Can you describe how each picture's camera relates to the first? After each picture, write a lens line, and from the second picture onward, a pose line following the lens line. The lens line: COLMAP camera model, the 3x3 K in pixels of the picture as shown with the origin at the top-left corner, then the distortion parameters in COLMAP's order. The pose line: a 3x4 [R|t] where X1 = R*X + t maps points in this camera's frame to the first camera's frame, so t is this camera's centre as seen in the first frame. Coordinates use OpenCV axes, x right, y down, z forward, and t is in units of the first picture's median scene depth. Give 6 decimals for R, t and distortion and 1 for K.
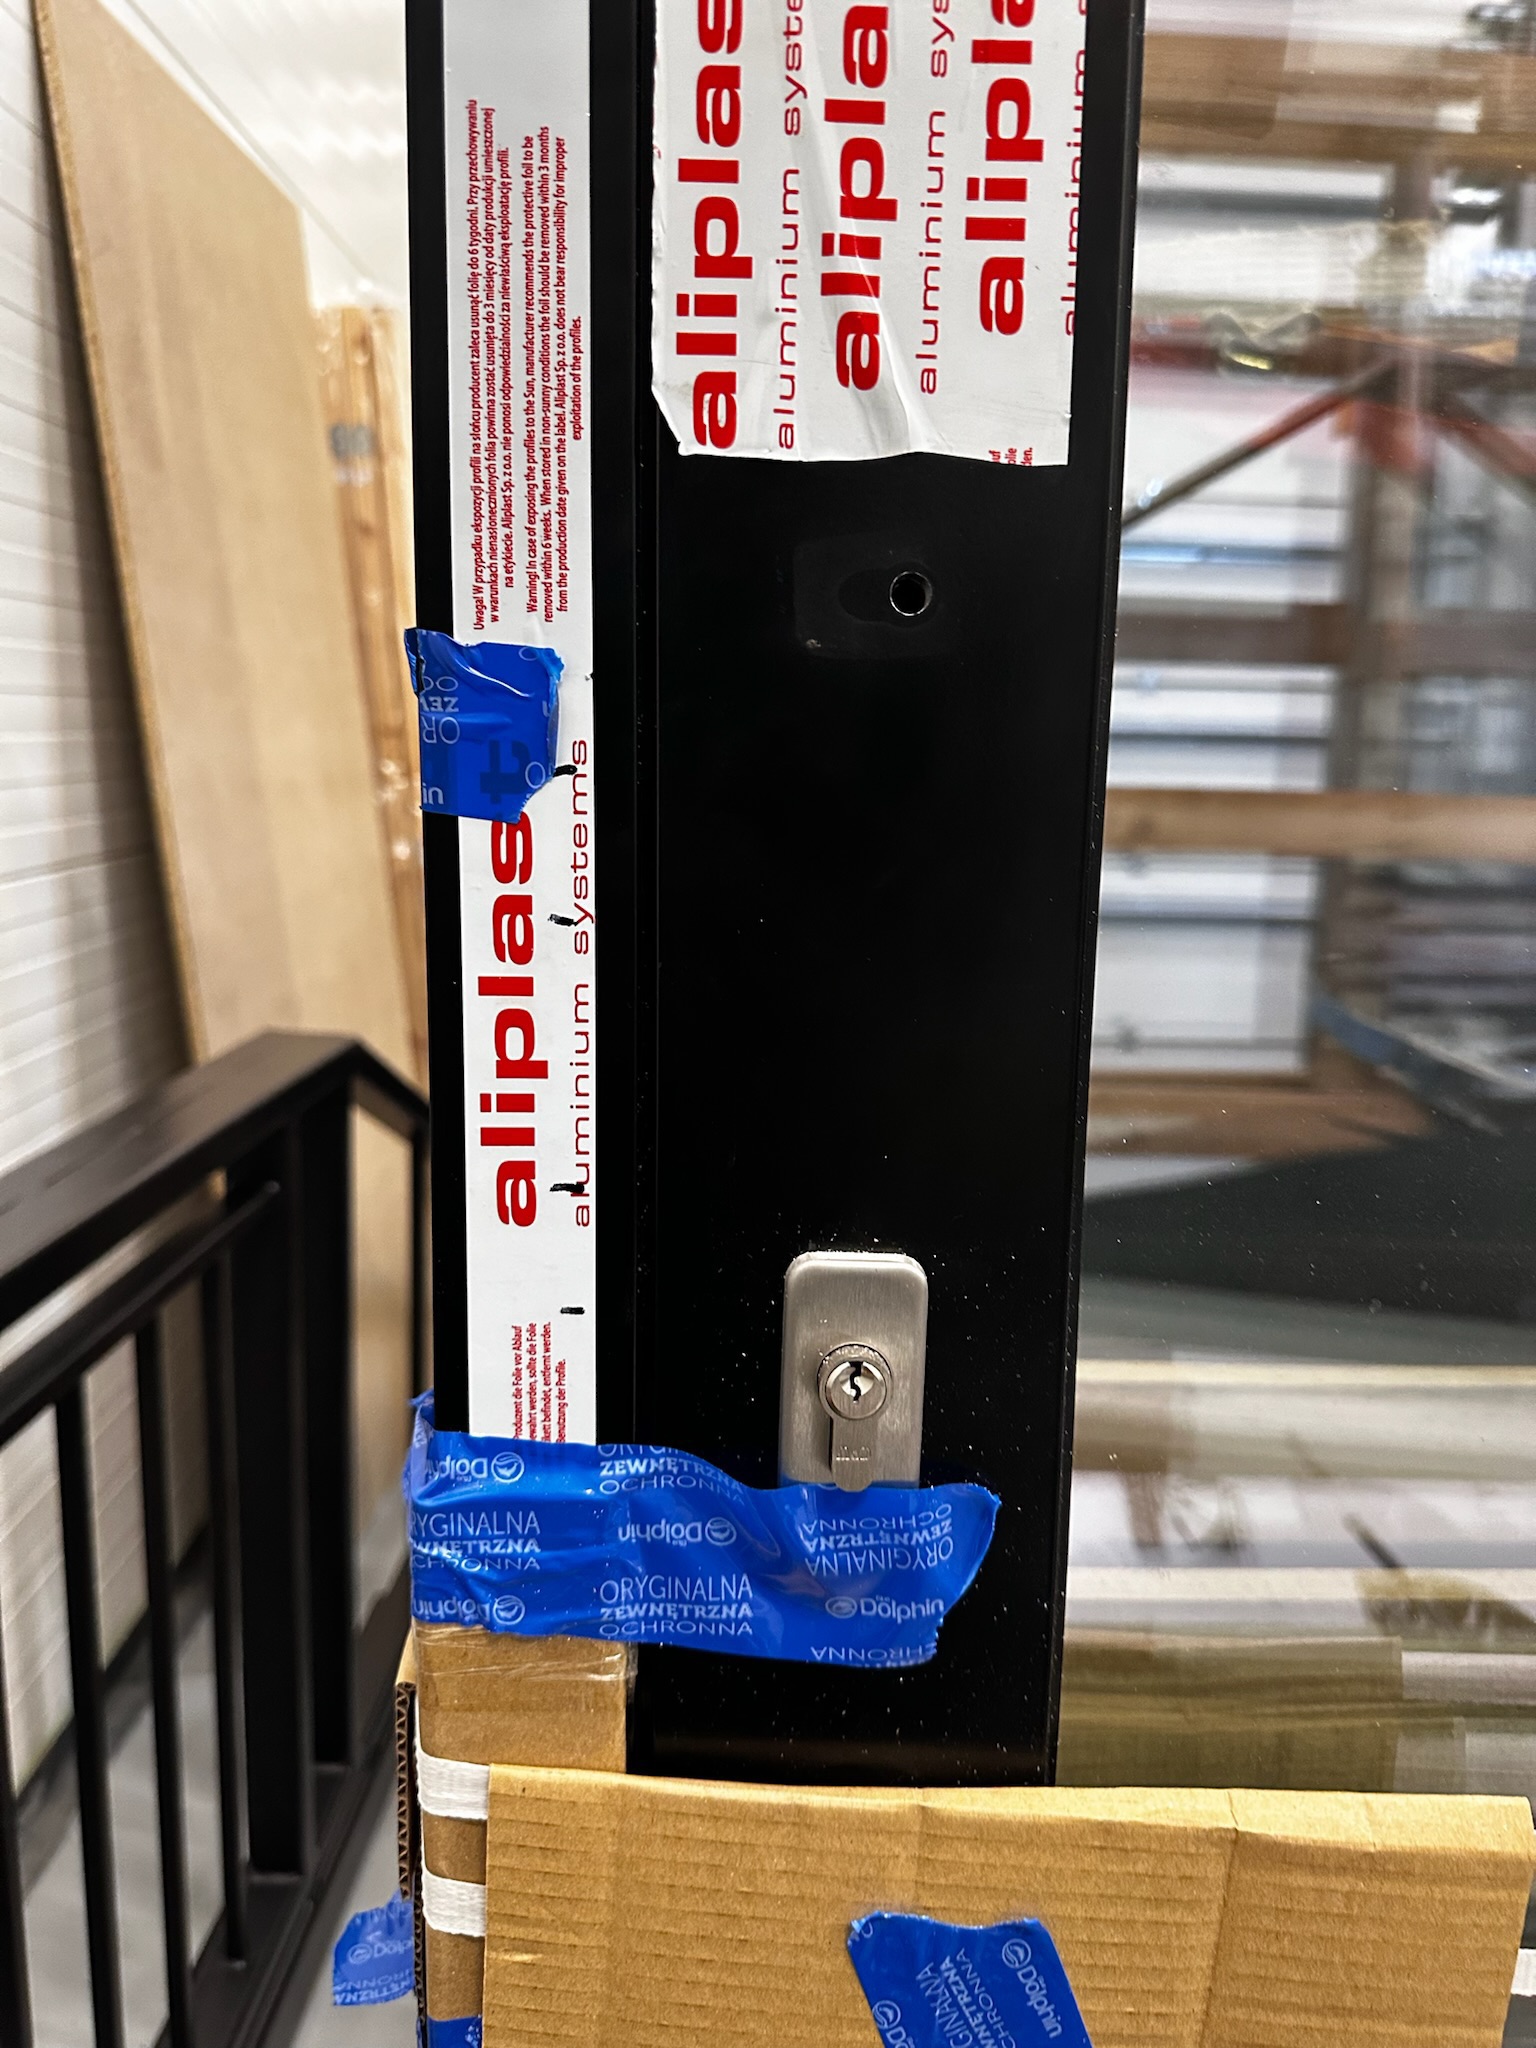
lens RADIAL K [[1498.9, 0, 765.5], [0, 1498.9, 1032.1], [0, 0, 1]] dist [-0.013095, -0.006737]
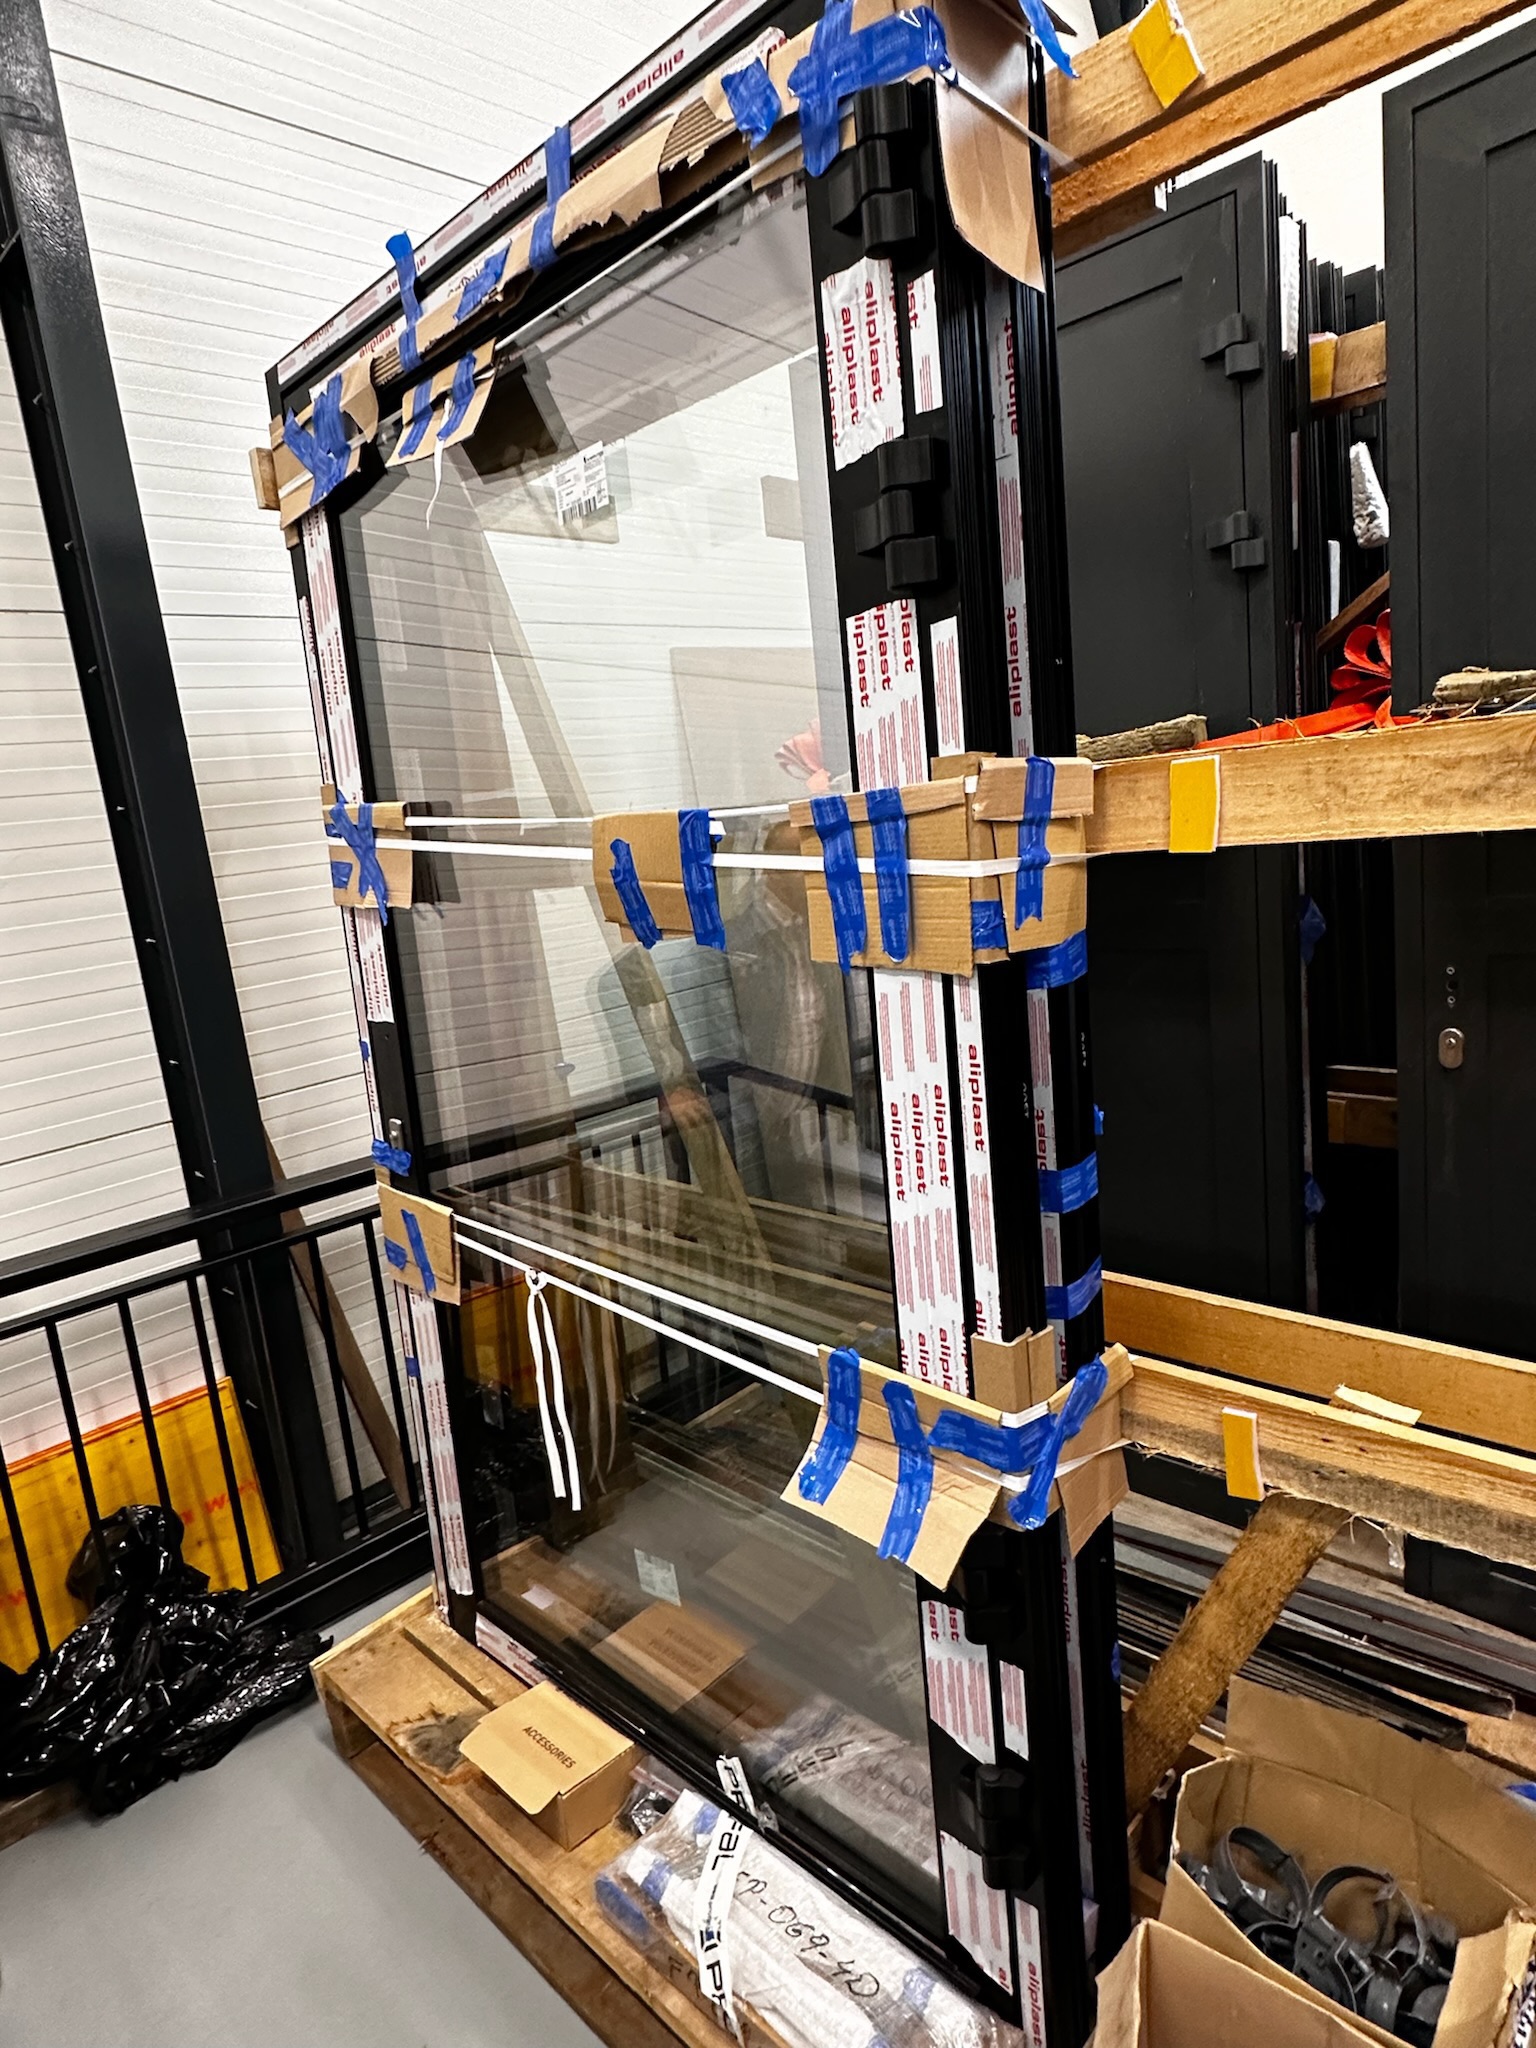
lens RADIAL K [[1195.6, 0, 752.5], [0, 1195.6, 1019.5], [0, 0, 1]] dist [-0.001876, 0.001368]
pose [[0.683432, 0.030692, -0.729369, 5.813562], [-0.015425, 0.999500, 0.027606, -0.565192], [0.729852, -0.007616, 0.683563, -1.860900]]
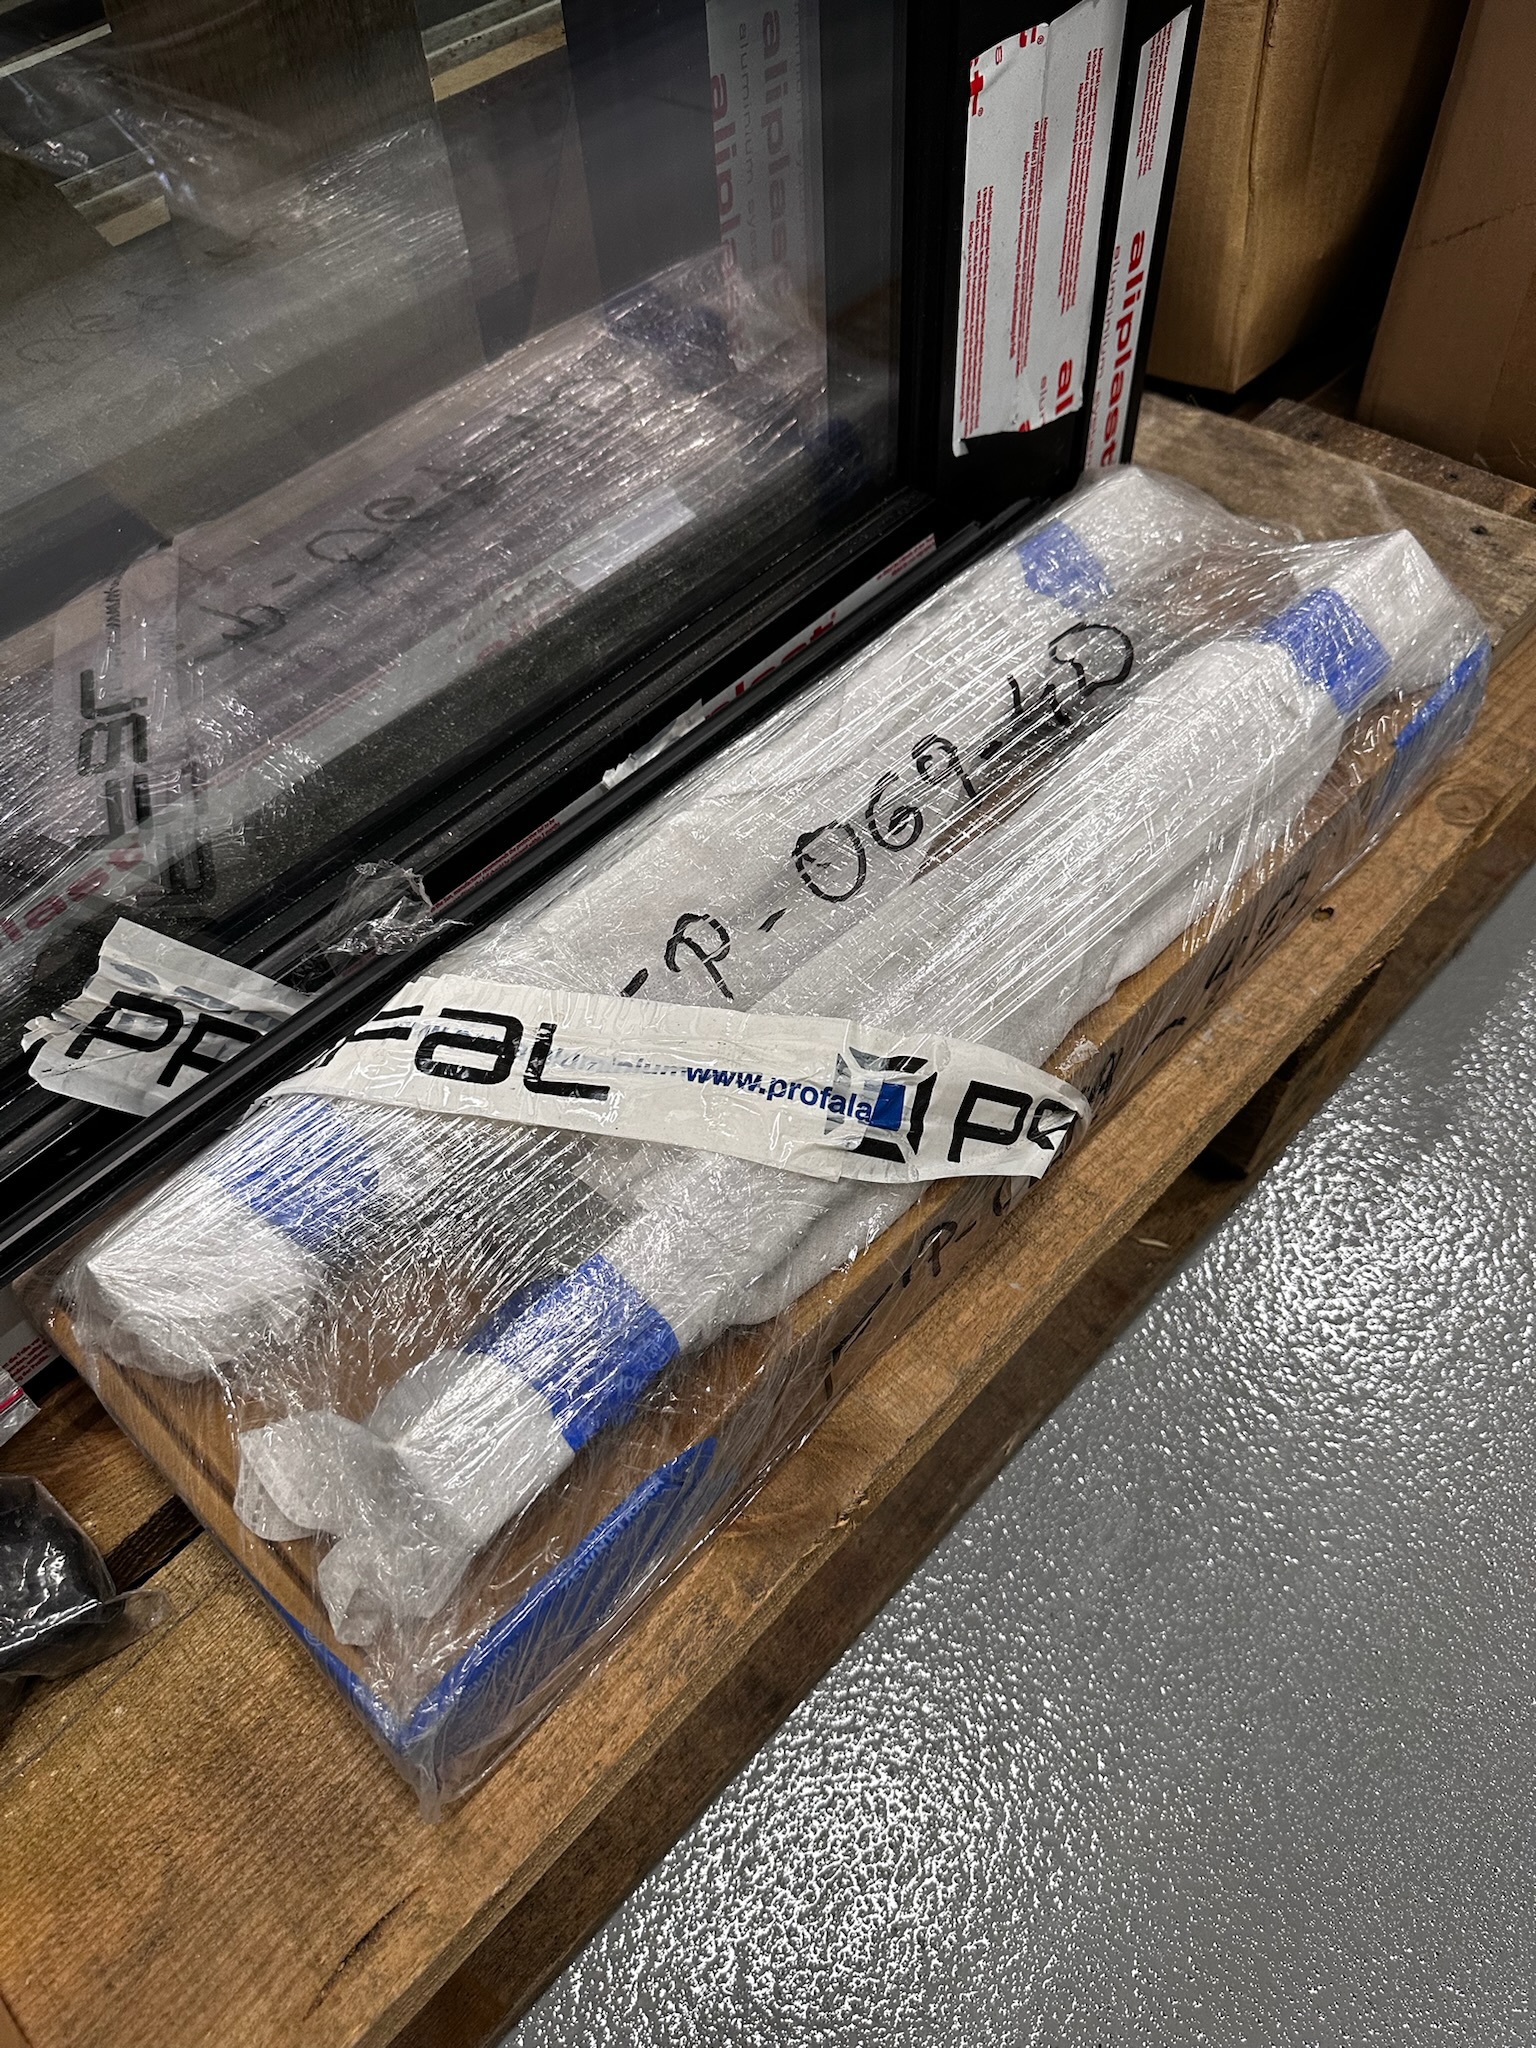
lens RADIAL K [[1498.9, 0, 765.5], [0, 1498.9, 1032.1], [0, 0, 1]] dist [-0.013095, -0.006737]
pose [[0.702128, -0.604091, 0.376949, 2.072516], [0.172547, 0.657953, 0.733025, 1.907685], [-0.690828, -0.449636, 0.566202, 0.372122]]
